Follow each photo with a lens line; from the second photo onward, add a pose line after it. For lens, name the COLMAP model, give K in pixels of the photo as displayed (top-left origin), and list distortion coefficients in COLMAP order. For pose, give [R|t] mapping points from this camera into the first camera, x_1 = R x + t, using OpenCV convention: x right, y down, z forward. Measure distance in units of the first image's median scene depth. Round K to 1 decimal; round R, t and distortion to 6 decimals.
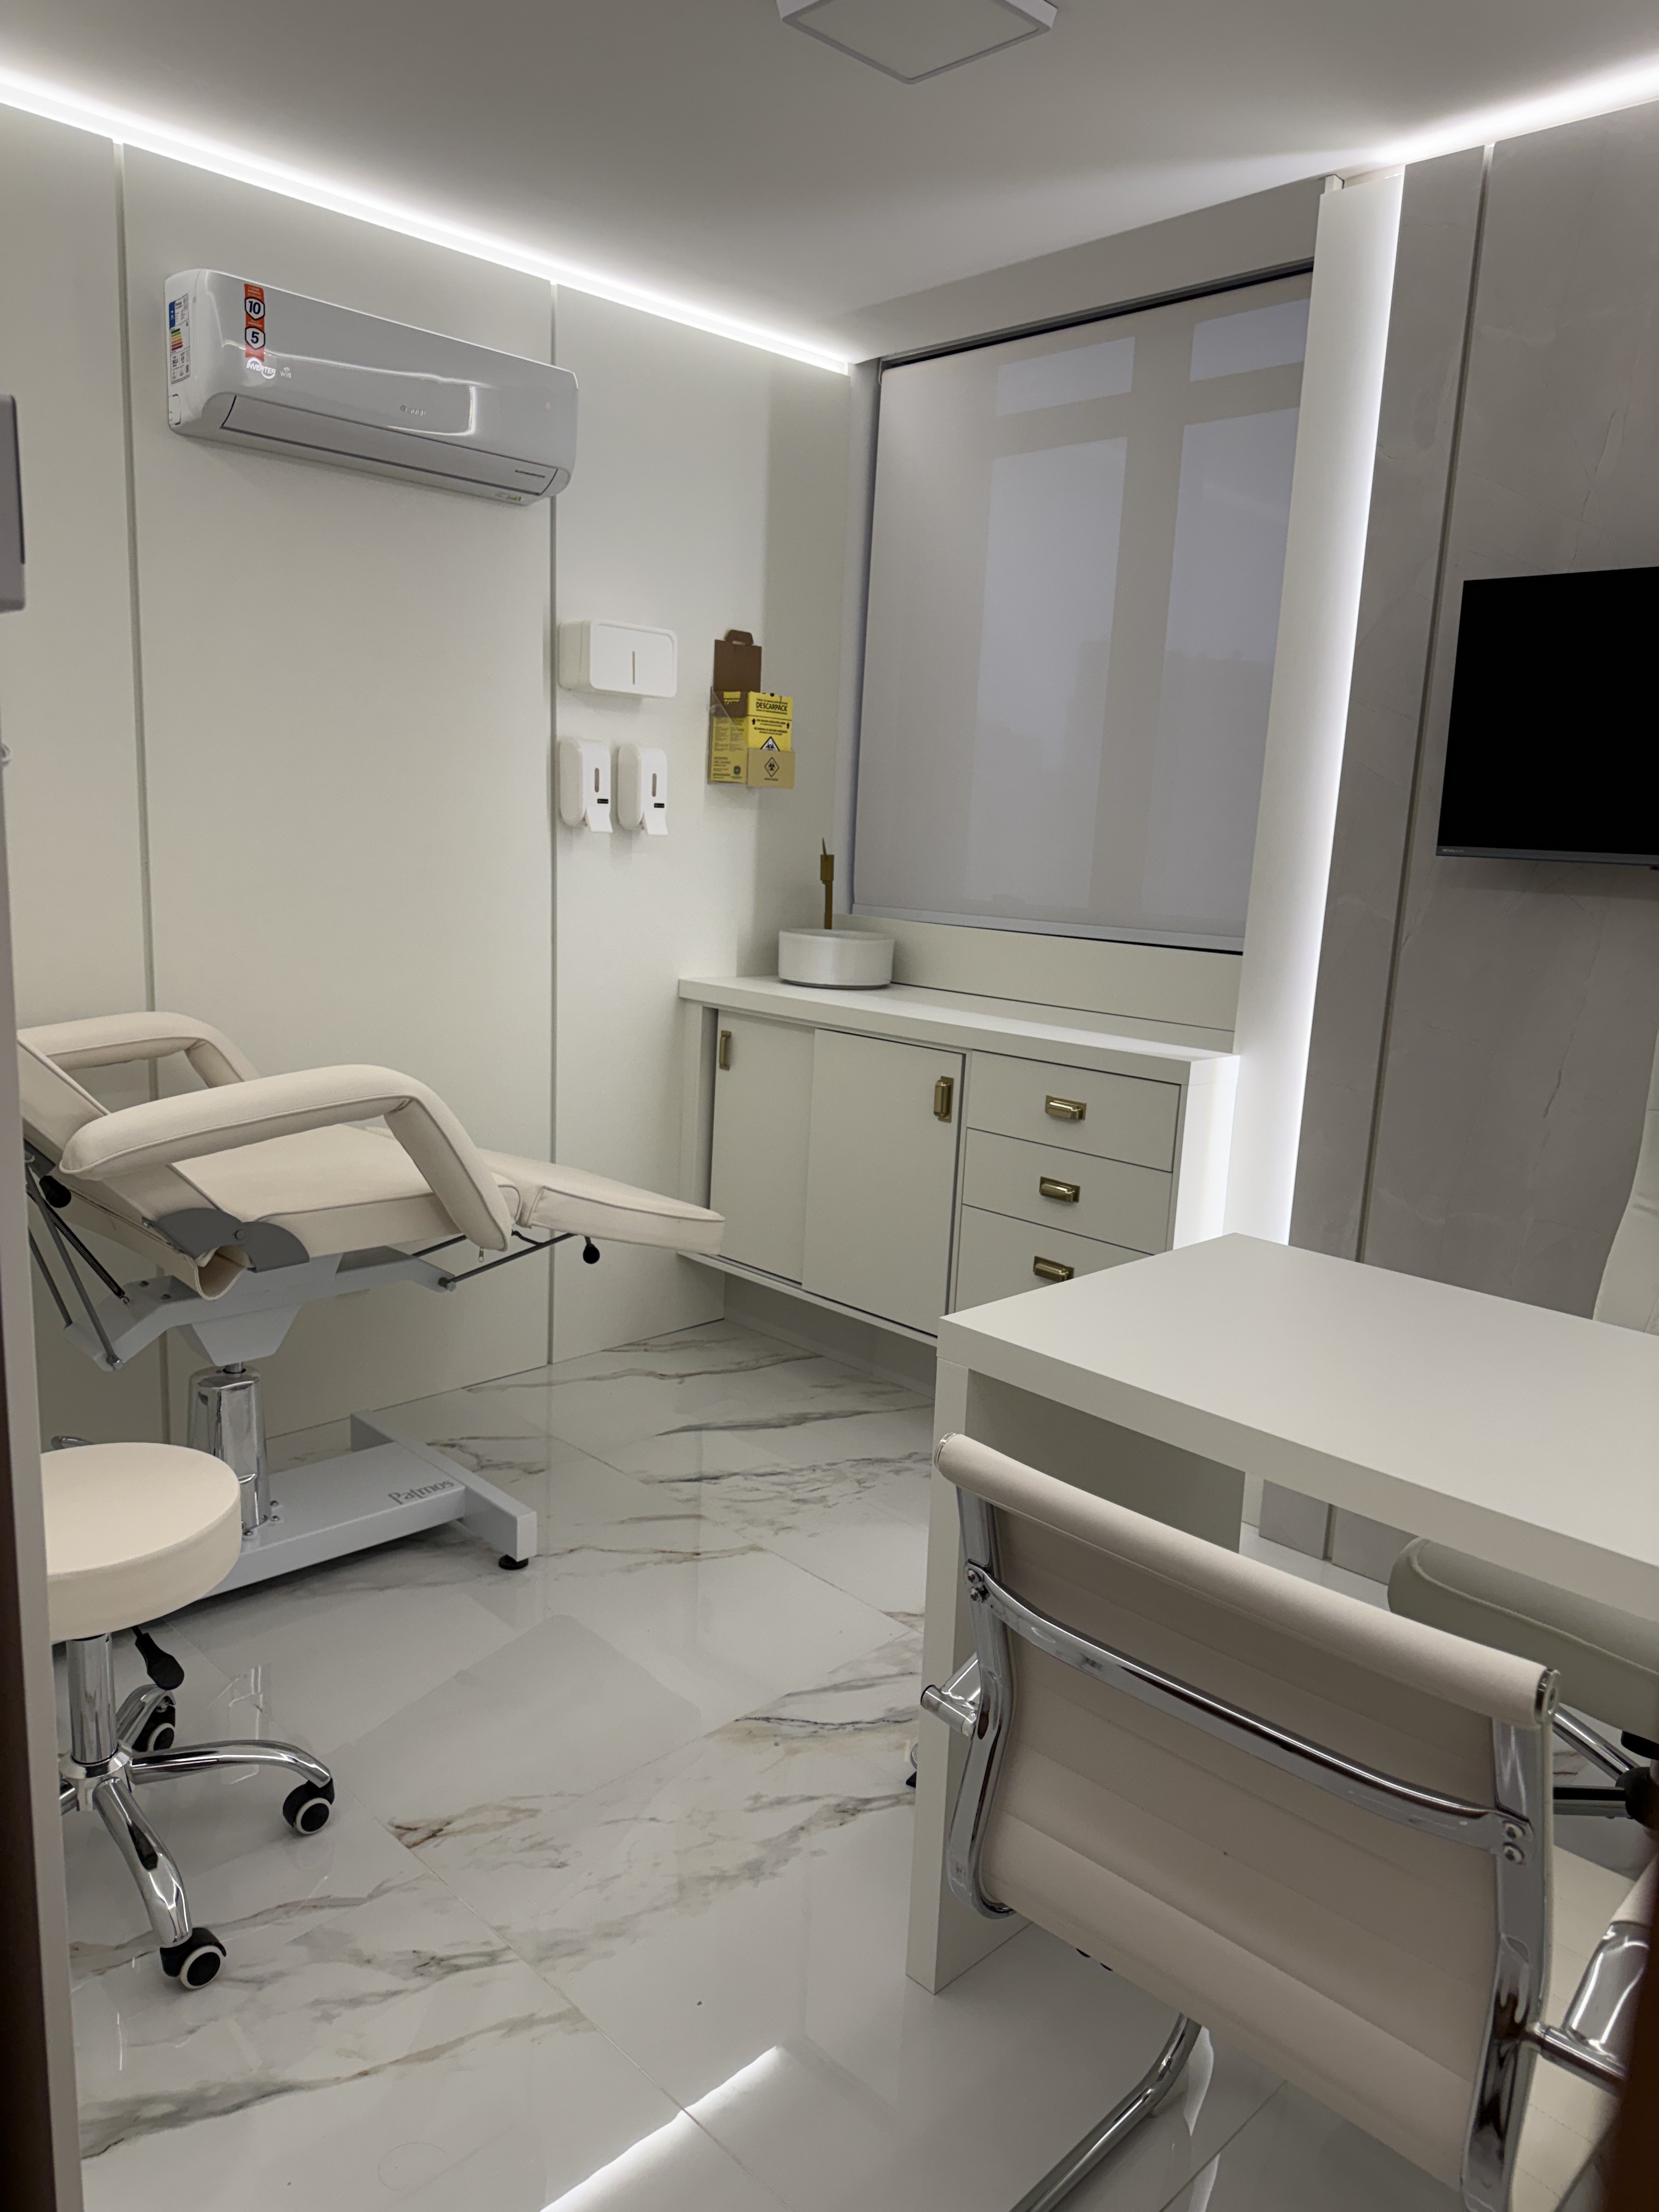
lens RADIAL K [[1594.2, 0, 824.6], [0, 1594.2, 1132.0], [0, 0, 1]] dist [0.084668, -0.100907]
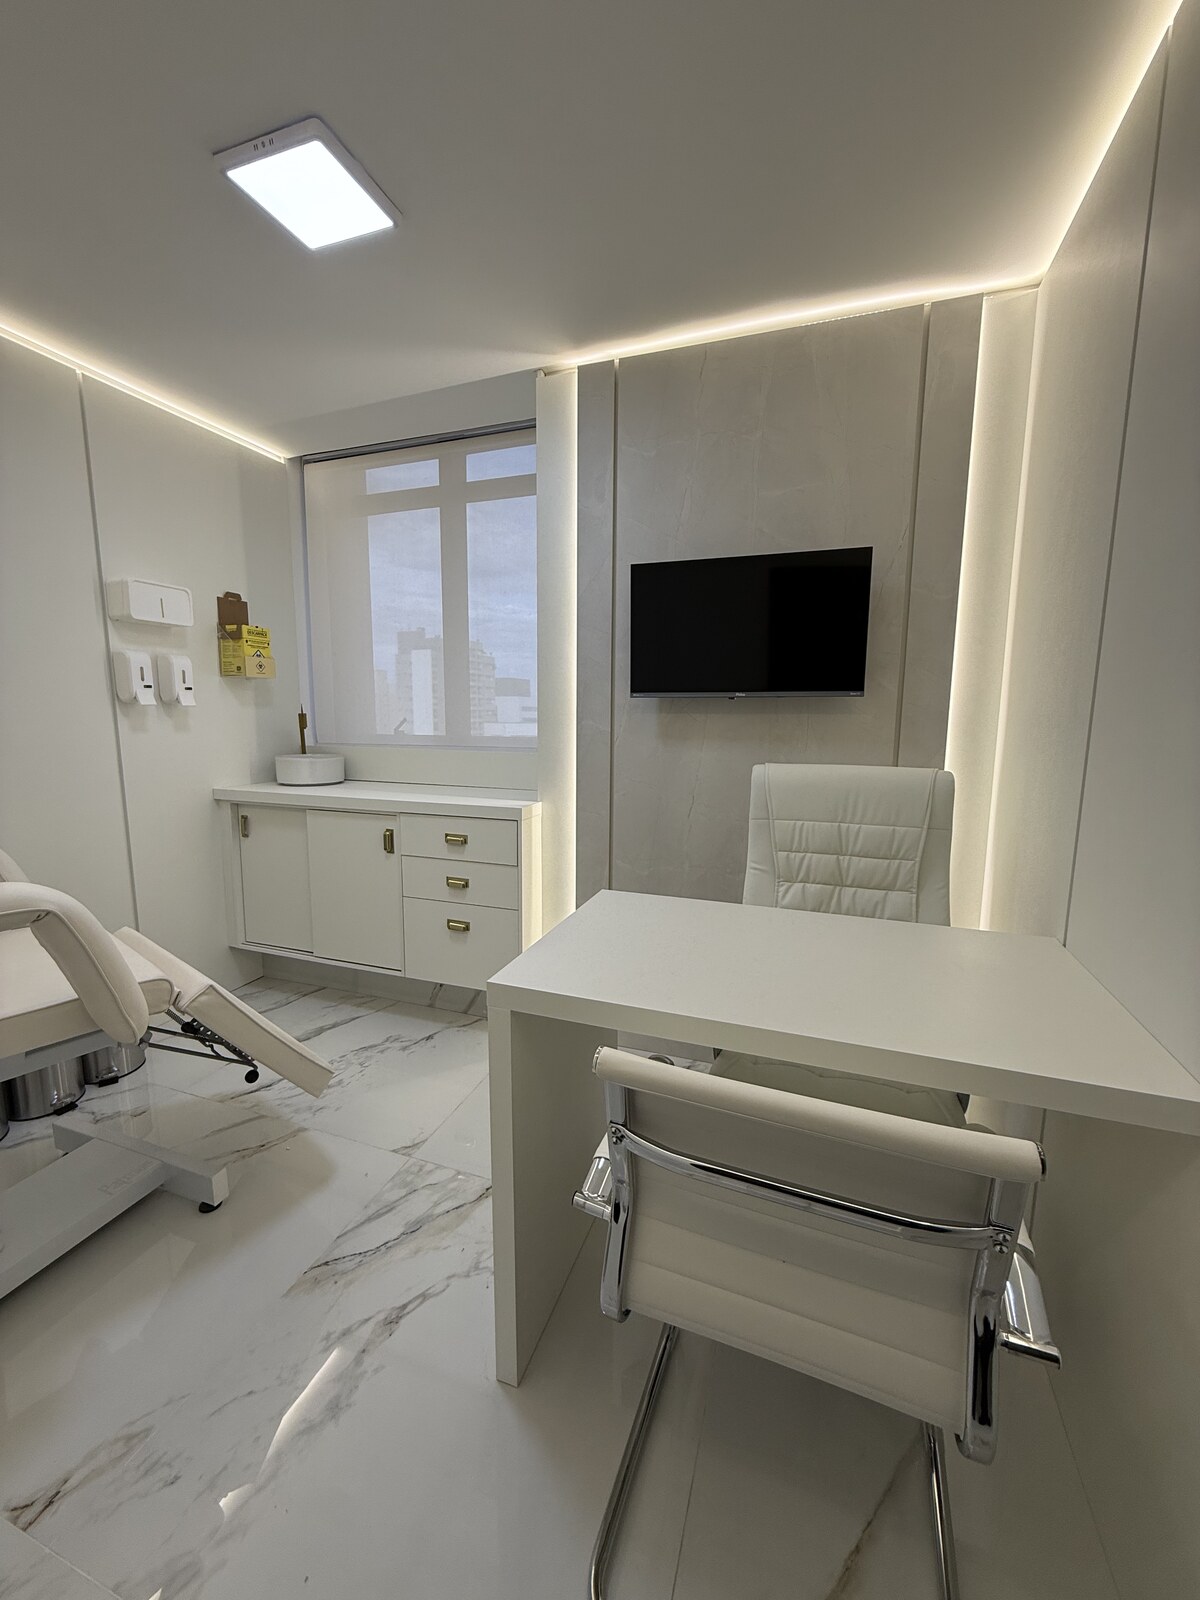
lens RADIAL K [[635.1, 0, 590.5], [0, 635.1, 799.6], [0, 0, 1]] dist [0.011712, -0.002976]
pose [[0.901828, -0.098043, 0.420826, -0.015710], [0.117576, 0.992849, -0.020654, -0.023915], [-0.415791, 0.068106, 0.906906, 0.222838]]
